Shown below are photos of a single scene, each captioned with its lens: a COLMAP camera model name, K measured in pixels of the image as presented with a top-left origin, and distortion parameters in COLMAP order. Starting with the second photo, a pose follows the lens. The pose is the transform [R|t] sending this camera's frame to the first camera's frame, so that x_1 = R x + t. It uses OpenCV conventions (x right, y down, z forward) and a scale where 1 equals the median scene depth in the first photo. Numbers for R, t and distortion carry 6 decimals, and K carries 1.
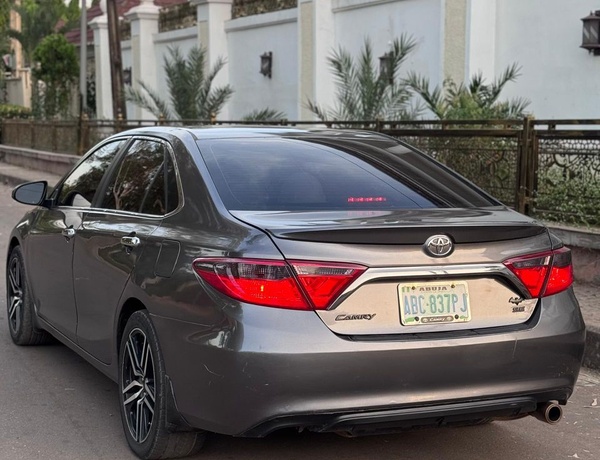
lens RADIAL K [[1121.4, 0, 300.0], [0, 1121.4, 230.0], [0, 0, 1]] dist [0.097899, 0.036858]
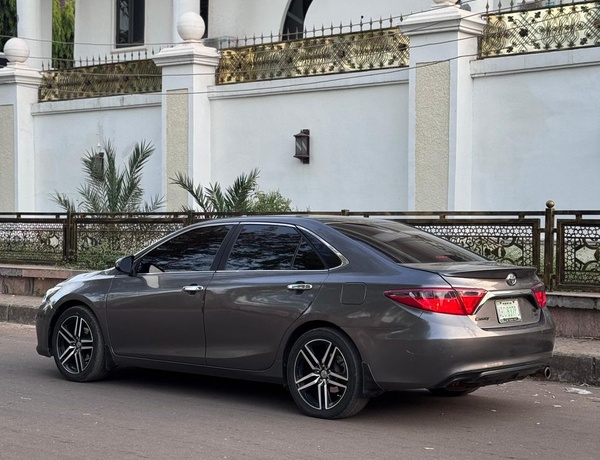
lens RADIAL K [[1121.4, 0, 300.0], [0, 1121.4, 230.0], [0, 0, 1]] dist [0.097899, 0.036858]
pose [[0.906157, -0.005276, 0.422910, -0.925323], [0.039682, 0.996572, -0.072592, 0.050811], [-0.421077, 0.082562, 0.903260, -0.505081]]
